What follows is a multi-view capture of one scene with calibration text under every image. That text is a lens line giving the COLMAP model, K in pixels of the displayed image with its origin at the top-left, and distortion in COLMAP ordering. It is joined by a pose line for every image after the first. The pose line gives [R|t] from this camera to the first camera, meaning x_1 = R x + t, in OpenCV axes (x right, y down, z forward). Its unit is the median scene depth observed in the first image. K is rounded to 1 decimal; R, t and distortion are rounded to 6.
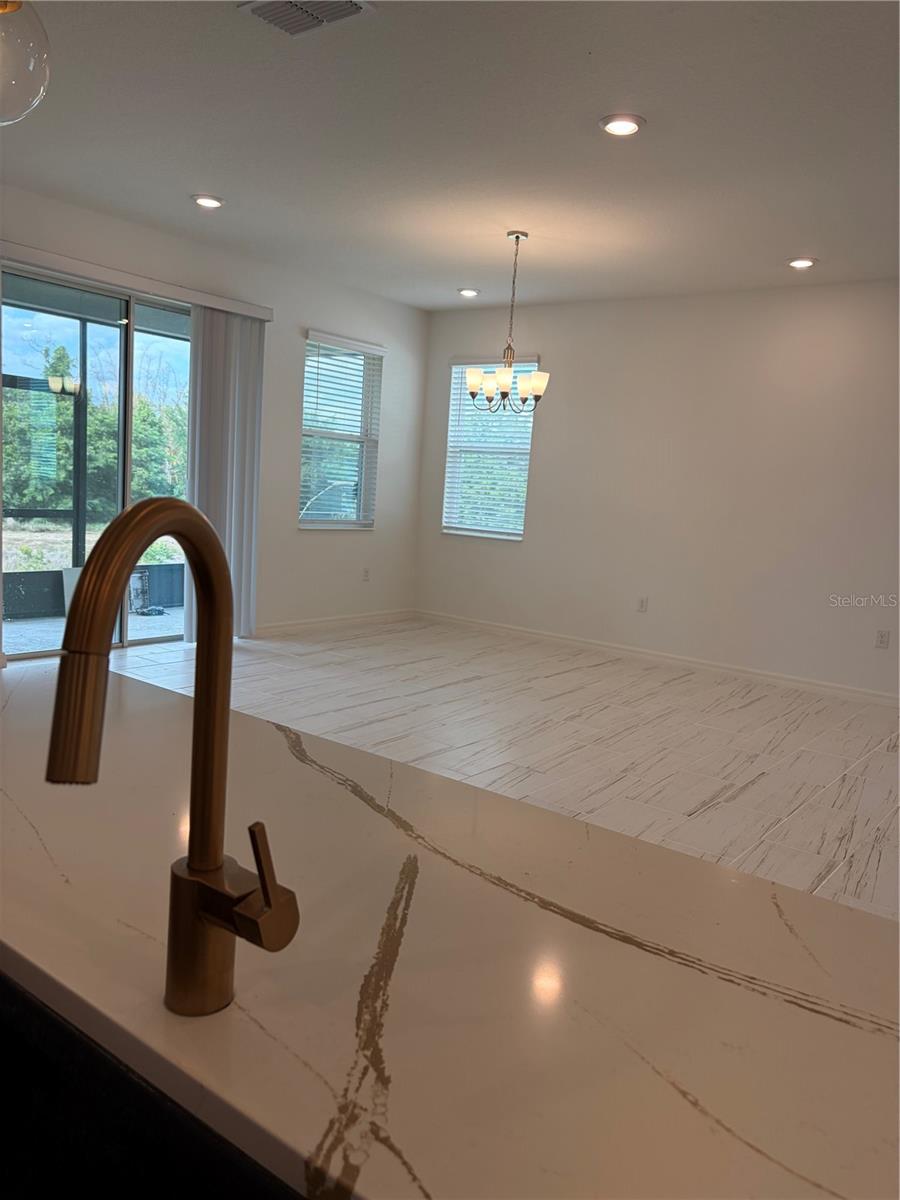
lens RADIAL K [[896.0, 0, 446.8], [0, 896.0, 607.8], [0, 0, 1]] dist [0.025406, 0.012600]
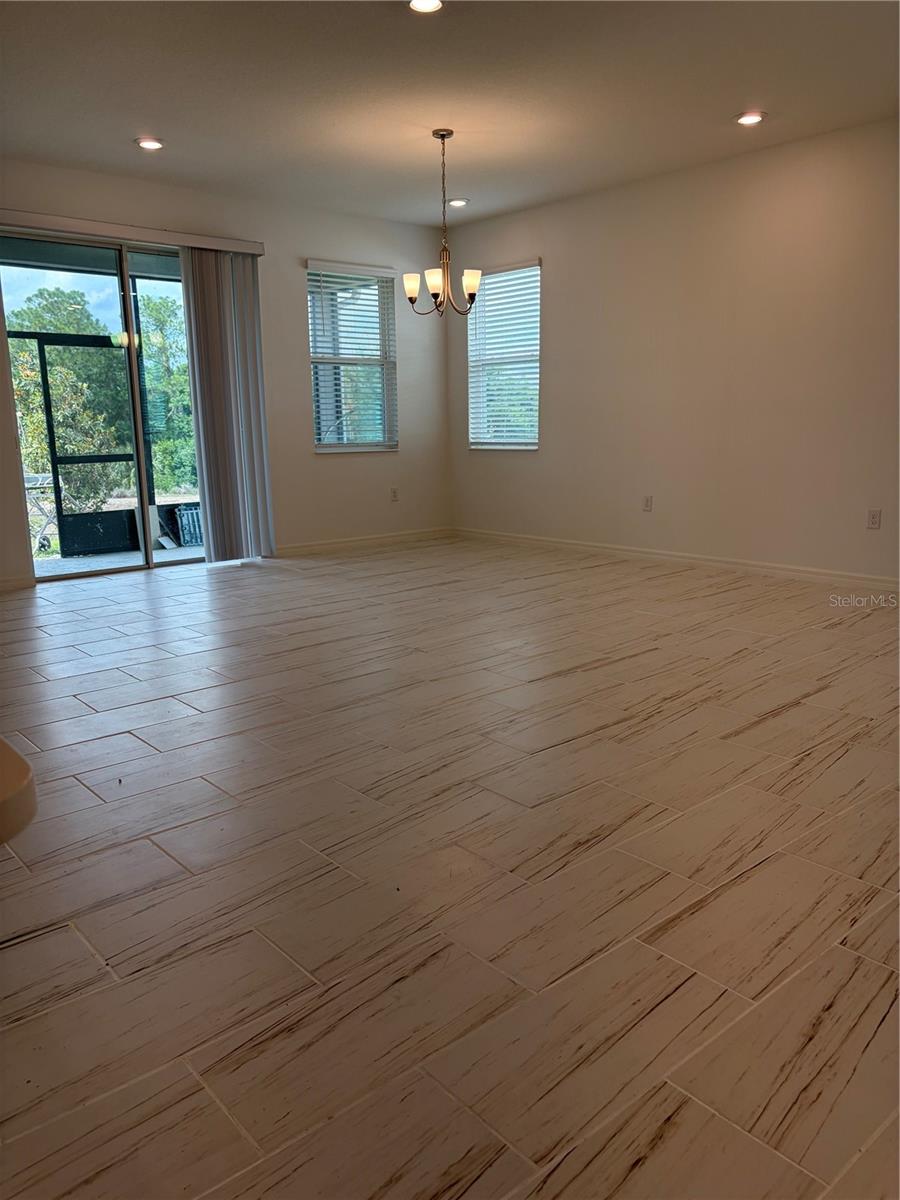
lens RADIAL K [[896.0, 0, 442.0], [0, 896.0, 600.2], [0, 0, 1]] dist [0.025406, 0.012600]
pose [[0.976510, -0.040961, -0.211542, 0.207615], [0.052656, 0.997363, 0.049951, 0.042259], [0.208938, -0.059916, 0.976092, -0.011202]]
